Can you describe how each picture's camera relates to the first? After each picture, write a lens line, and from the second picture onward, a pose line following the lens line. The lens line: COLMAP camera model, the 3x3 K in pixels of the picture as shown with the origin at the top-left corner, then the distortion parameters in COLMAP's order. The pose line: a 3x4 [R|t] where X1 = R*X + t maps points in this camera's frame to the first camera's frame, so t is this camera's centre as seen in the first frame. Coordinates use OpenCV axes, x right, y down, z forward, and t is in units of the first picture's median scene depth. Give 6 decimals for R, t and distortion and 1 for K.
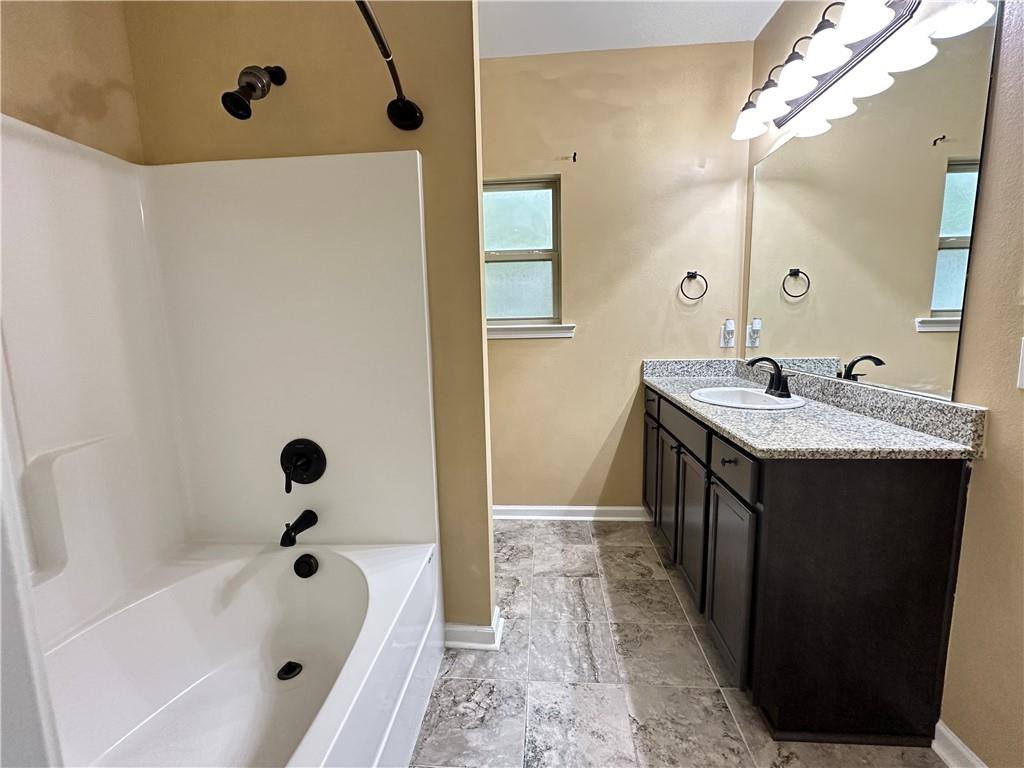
lens RADIAL K [[449.4, 0, 509.1], [0, 449.4, 384.7], [0, 0, 1]] dist [0.001837, 0.000473]
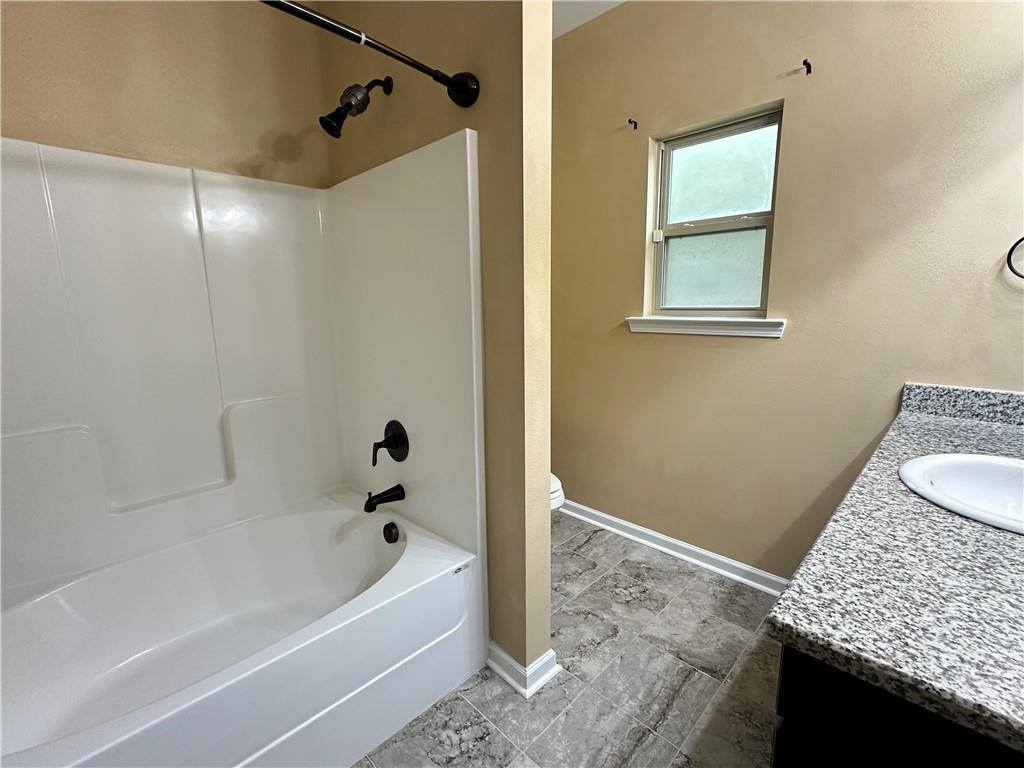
lens RADIAL K [[449.4, 0, 514.7], [0, 449.4, 385.9], [0, 0, 1]] dist [0.001837, 0.000473]
pose [[0.769449, 0.125479, -0.626262, 0.374314], [-0.092863, 0.992072, 0.084679, -0.072489], [0.631922, -0.006999, 0.775001, 0.273545]]
